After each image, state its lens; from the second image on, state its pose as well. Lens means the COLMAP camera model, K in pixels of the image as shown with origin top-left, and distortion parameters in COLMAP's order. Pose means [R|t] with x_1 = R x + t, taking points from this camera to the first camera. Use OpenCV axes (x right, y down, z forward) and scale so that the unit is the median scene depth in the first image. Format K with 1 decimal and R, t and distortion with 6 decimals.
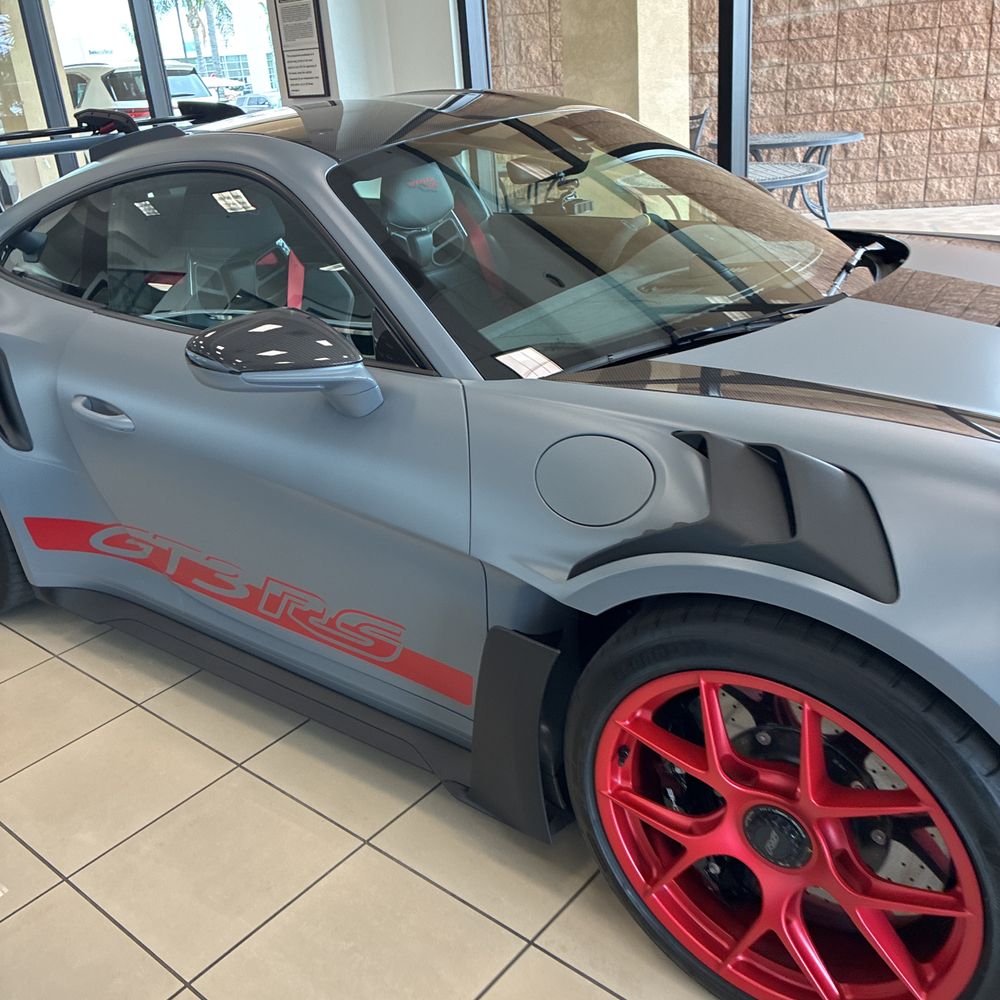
lens RADIAL K [[1026.5, 0, 499.6], [0, 1026.5, 497.4], [0, 0, 1]] dist [0.014425, 0.000000]
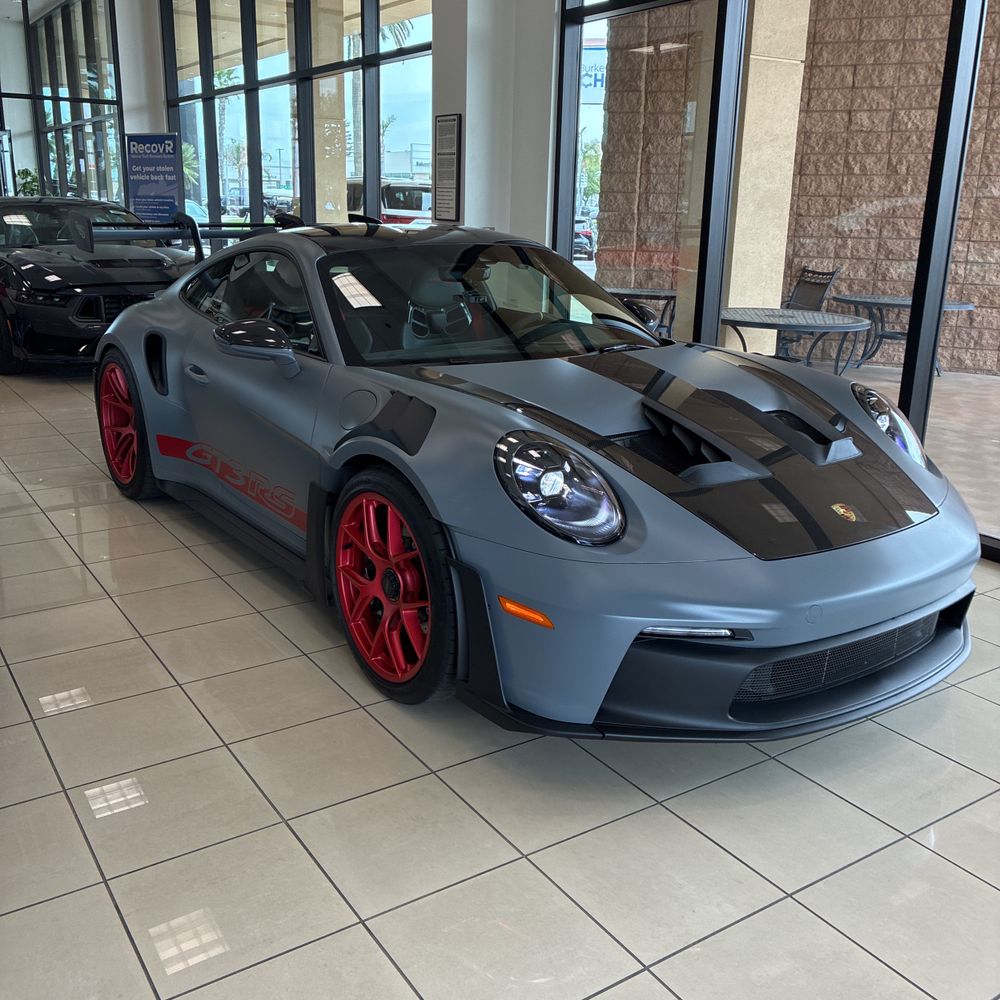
lens RADIAL K [[1026.5, 0, 499.2], [0, 1026.5, 501.5], [0, 0, 1]] dist [0.014425, 0.000000]
pose [[0.957607, 0.171396, -0.231546, 0.148024], [-0.195328, 0.977086, -0.084558, 0.047409], [0.211747, 0.126200, 0.969142, -0.156578]]
